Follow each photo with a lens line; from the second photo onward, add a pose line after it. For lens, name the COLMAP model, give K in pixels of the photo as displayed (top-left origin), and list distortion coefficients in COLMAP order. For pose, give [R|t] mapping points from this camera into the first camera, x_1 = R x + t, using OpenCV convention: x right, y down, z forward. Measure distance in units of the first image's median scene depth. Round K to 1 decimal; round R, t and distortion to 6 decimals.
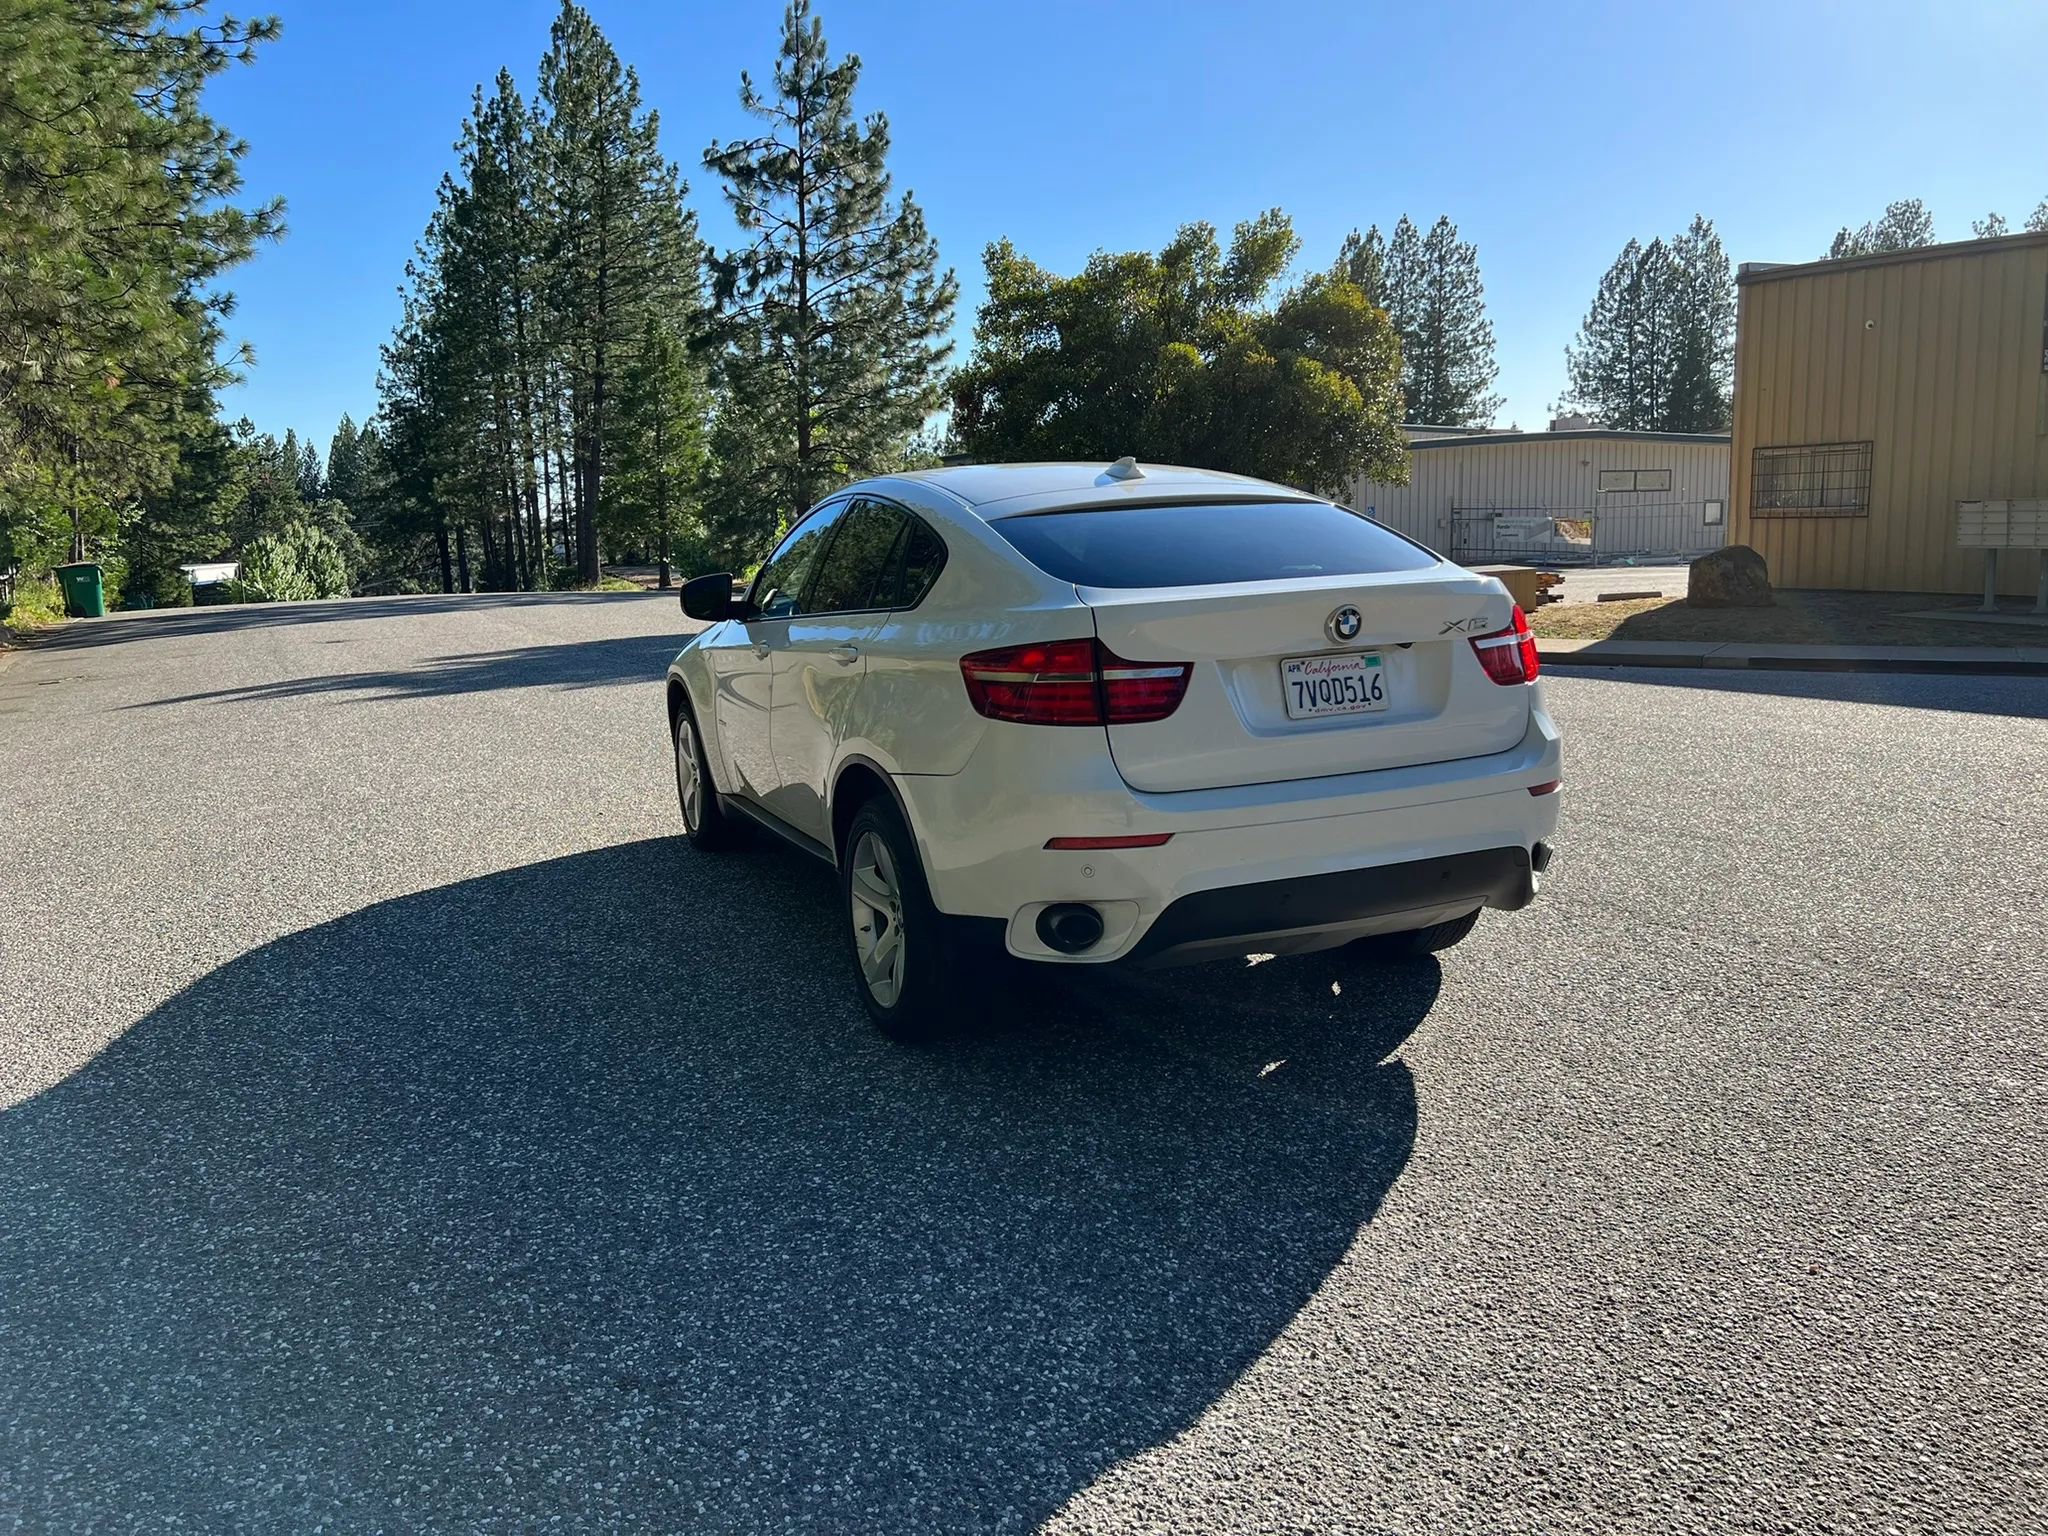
lens RADIAL K [[1533.5, 0, 1026.4], [0, 1533.5, 792.8], [0, 0, 1]] dist [0.052126, -0.065716]
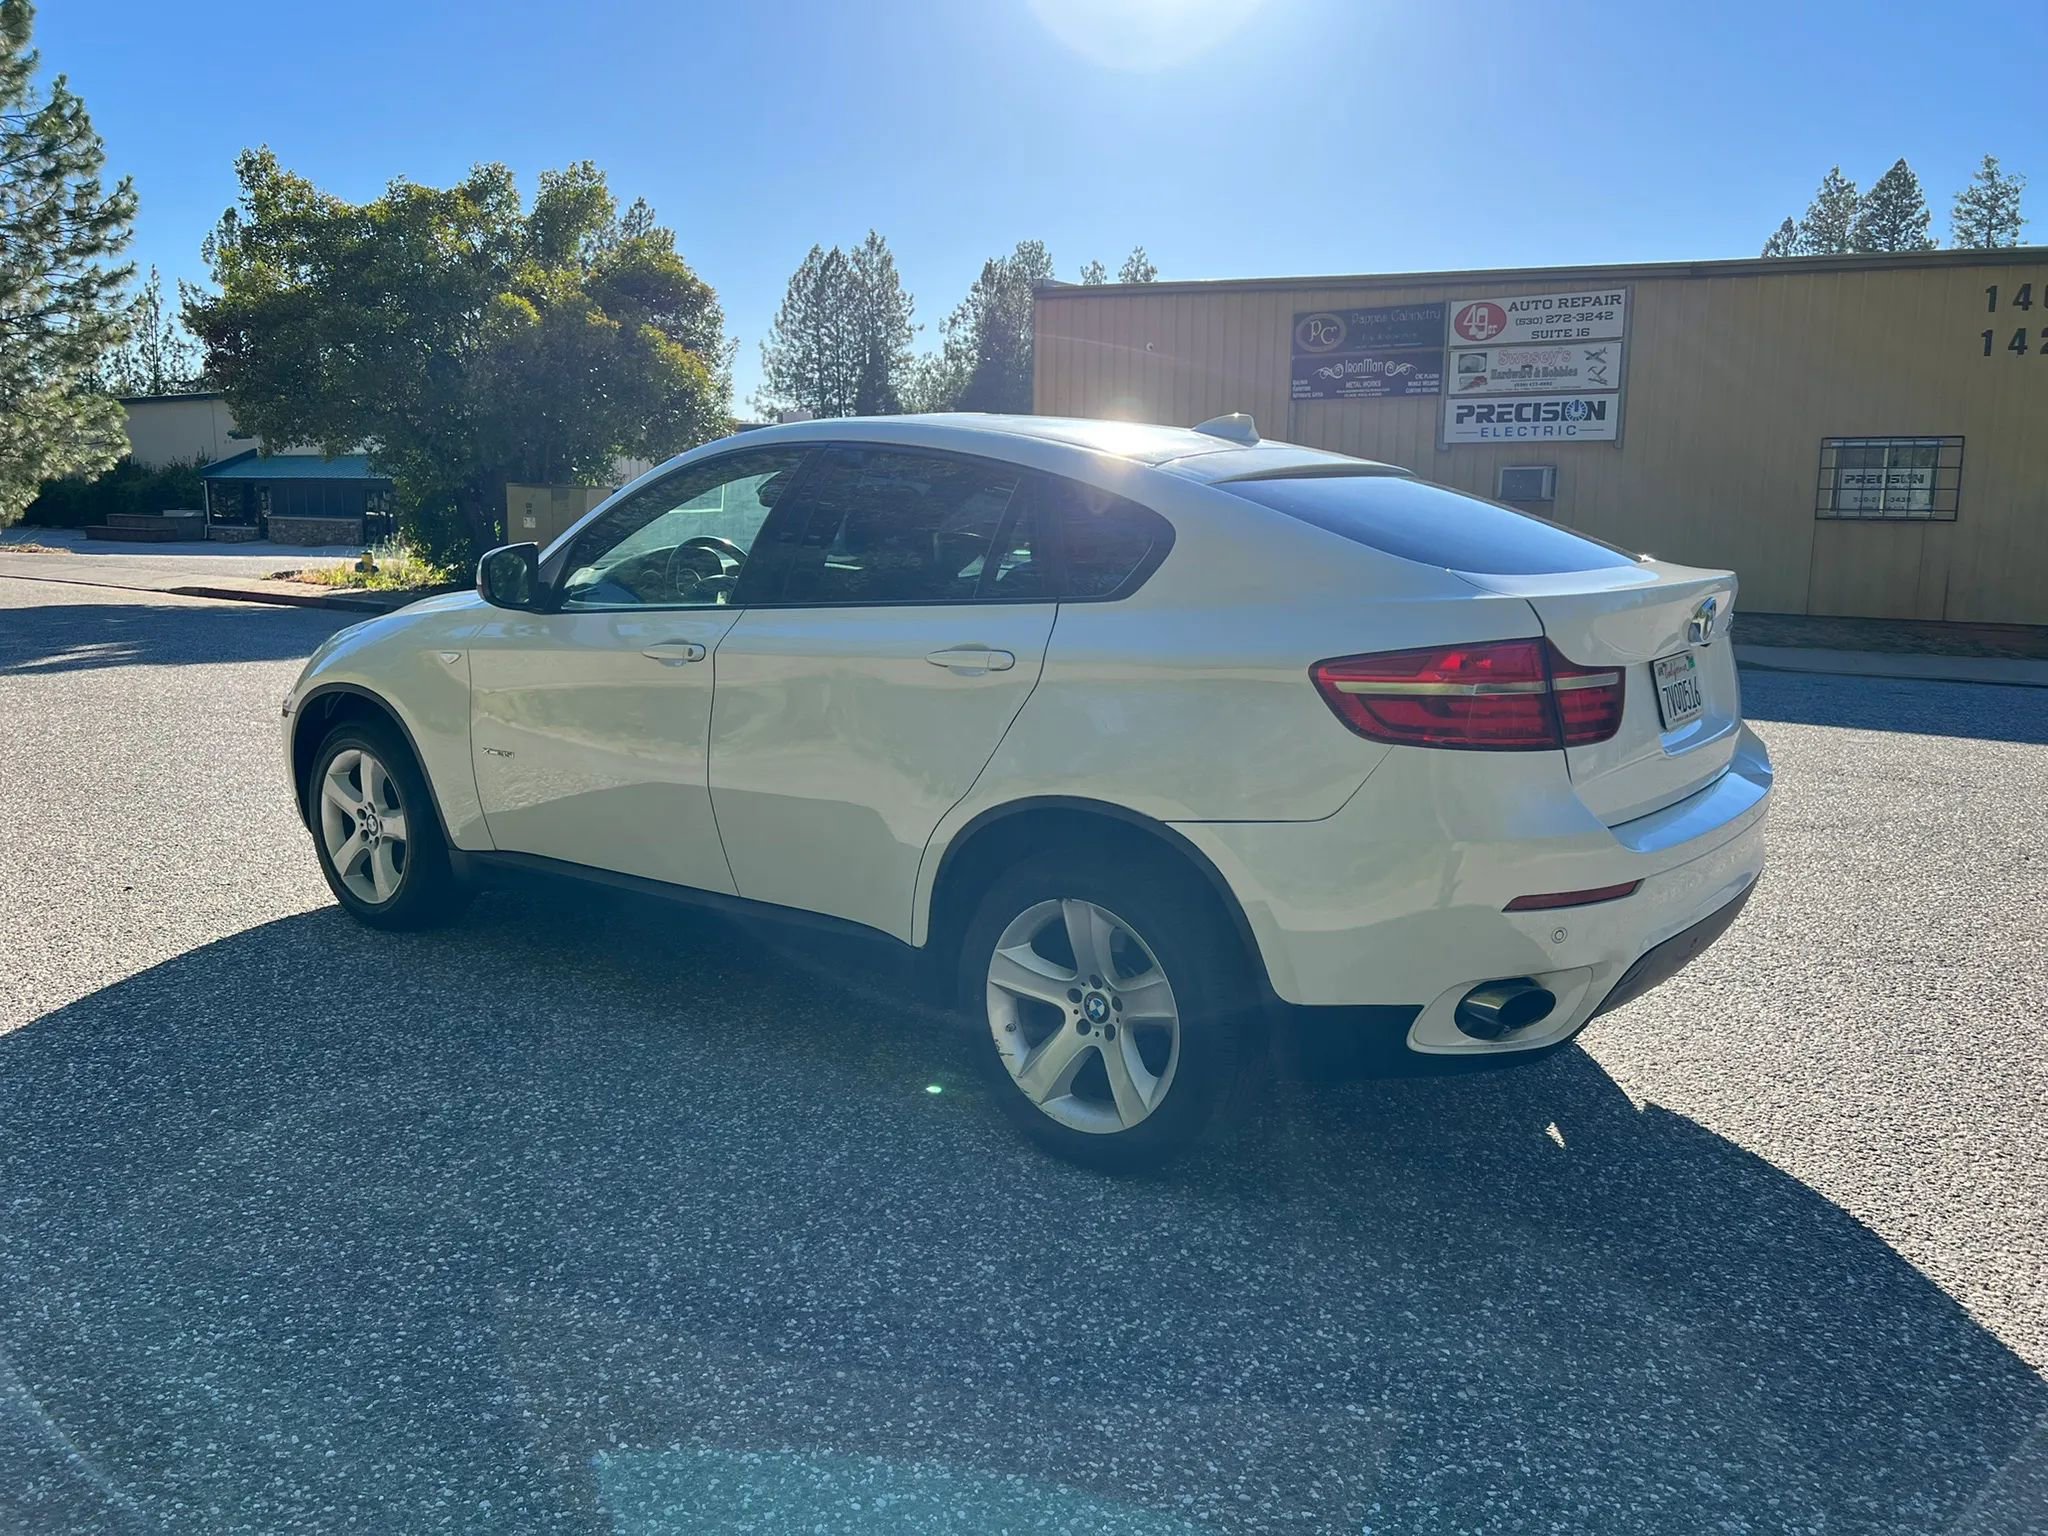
lens RADIAL K [[1552.9, 0, 1024.0], [0, 1552.9, 768.0], [0, 0, 1]] dist [0.044374, -0.060117]
pose [[0.868182, -0.045066, 0.494195, -0.060517], [0.049067, 0.998784, 0.004881, -0.005235], [-0.493814, 0.020011, 0.869337, 0.044529]]
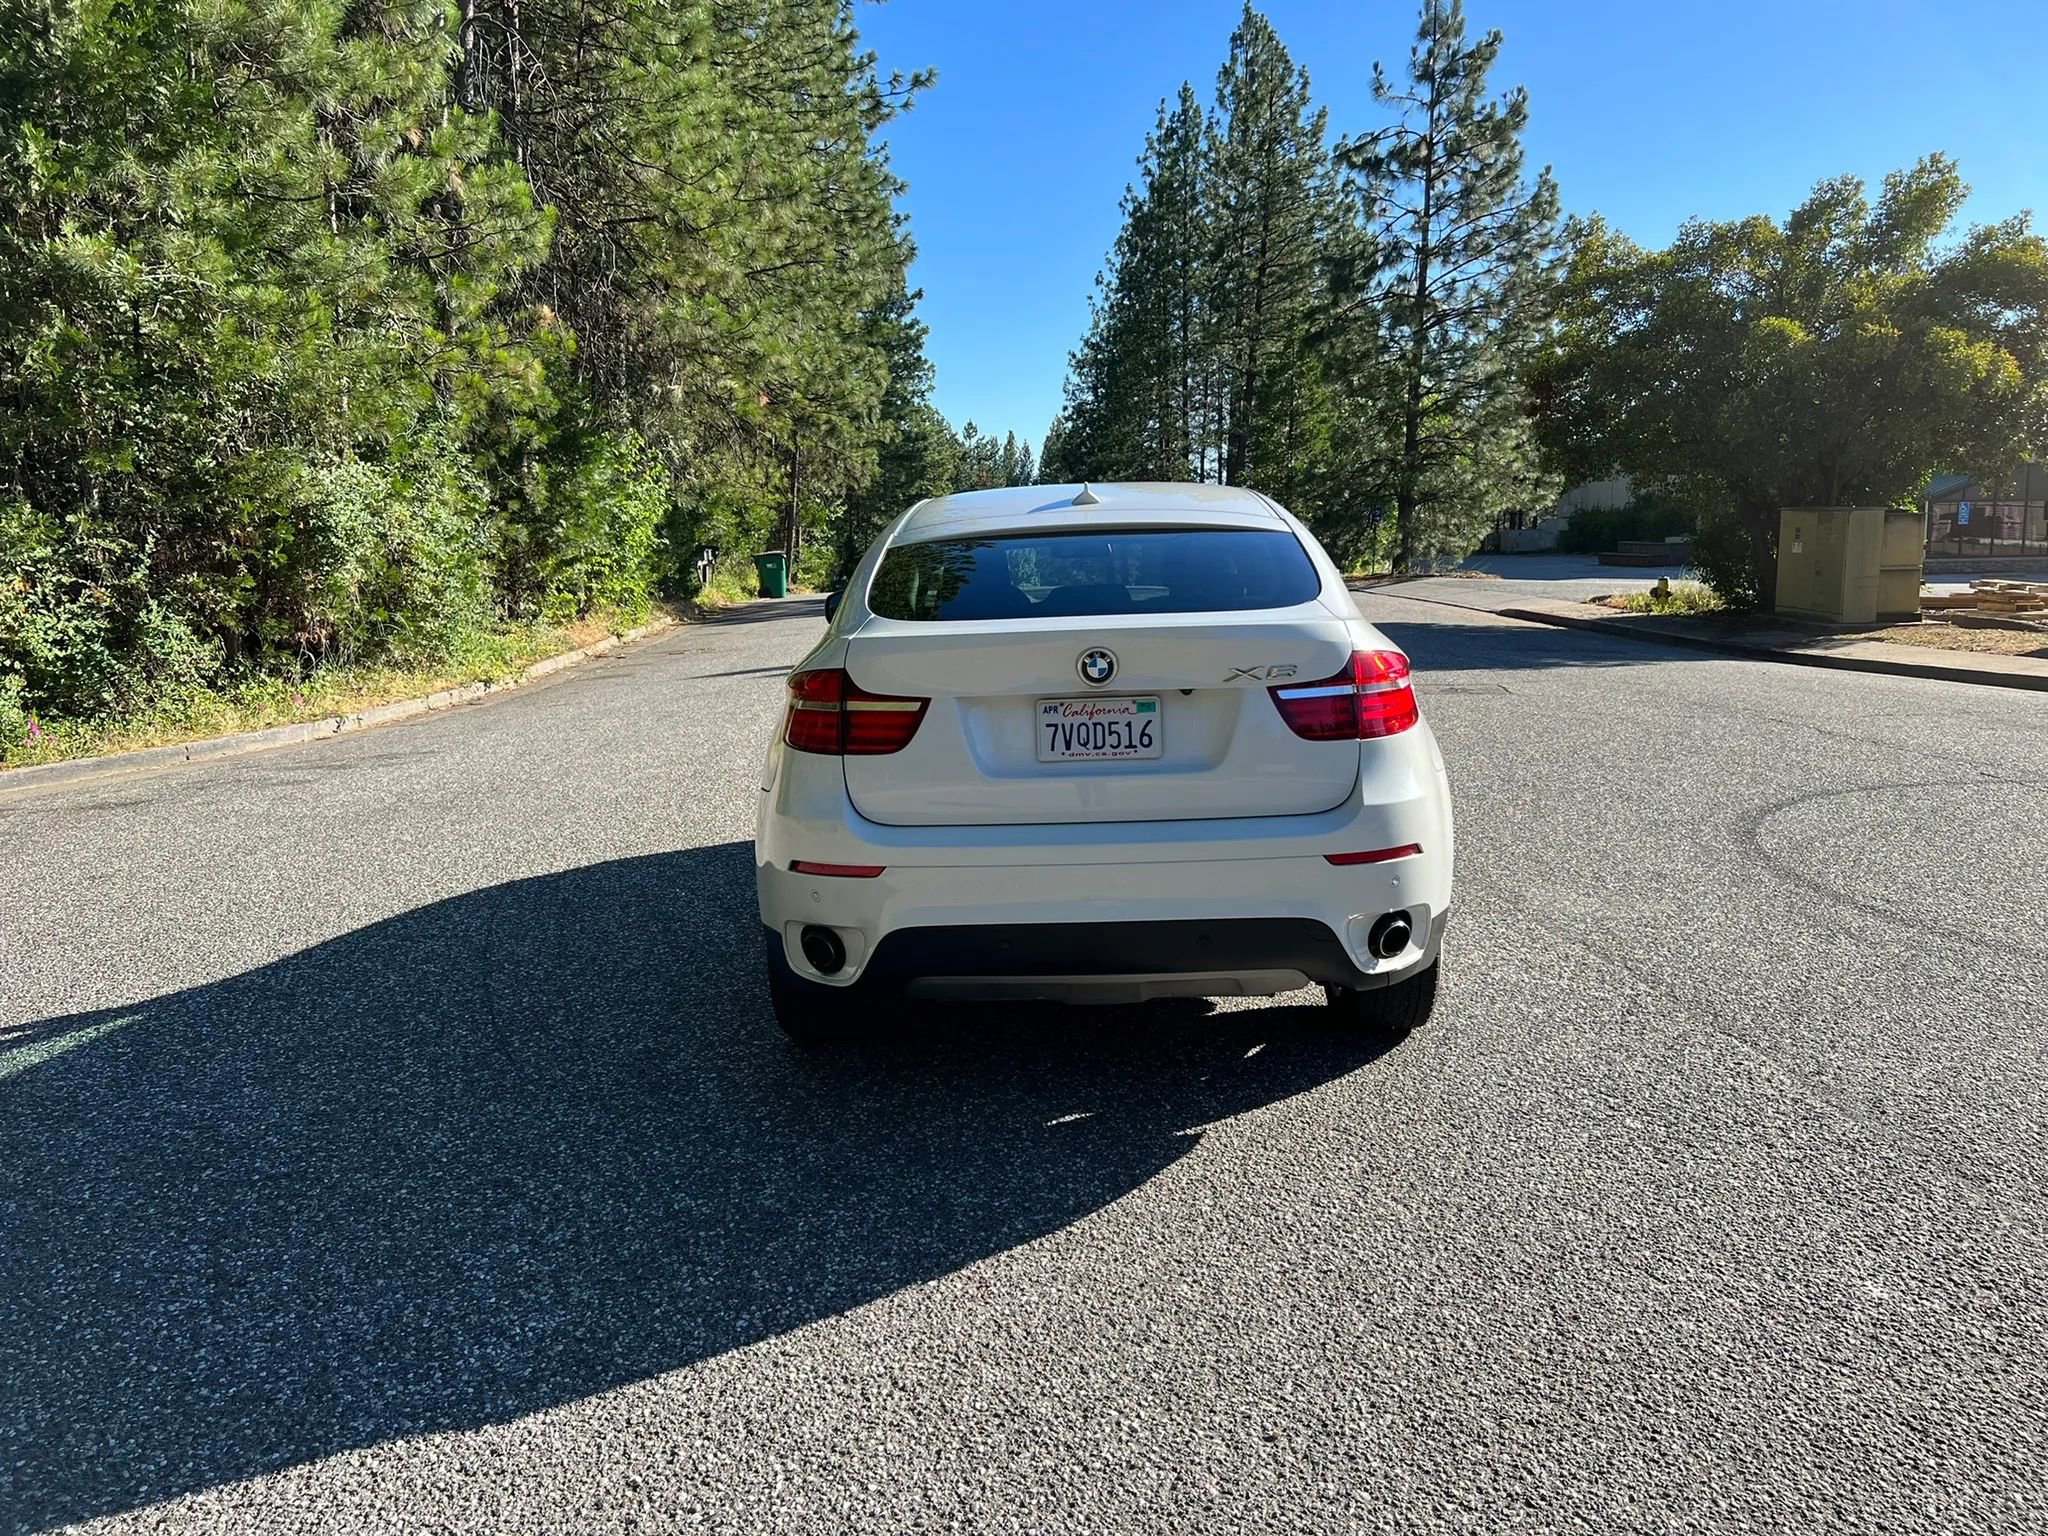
lens RADIAL K [[1551.5, 0, 1028.6], [0, 1551.5, 770.9], [0, 0, 1]] dist [0.052481, -0.056931]
pose [[0.907205, 0.071744, -0.414526, 0.060730], [-0.075850, 0.997098, 0.006573, -0.005094], [0.413795, 0.025478, 0.910014, 0.011062]]
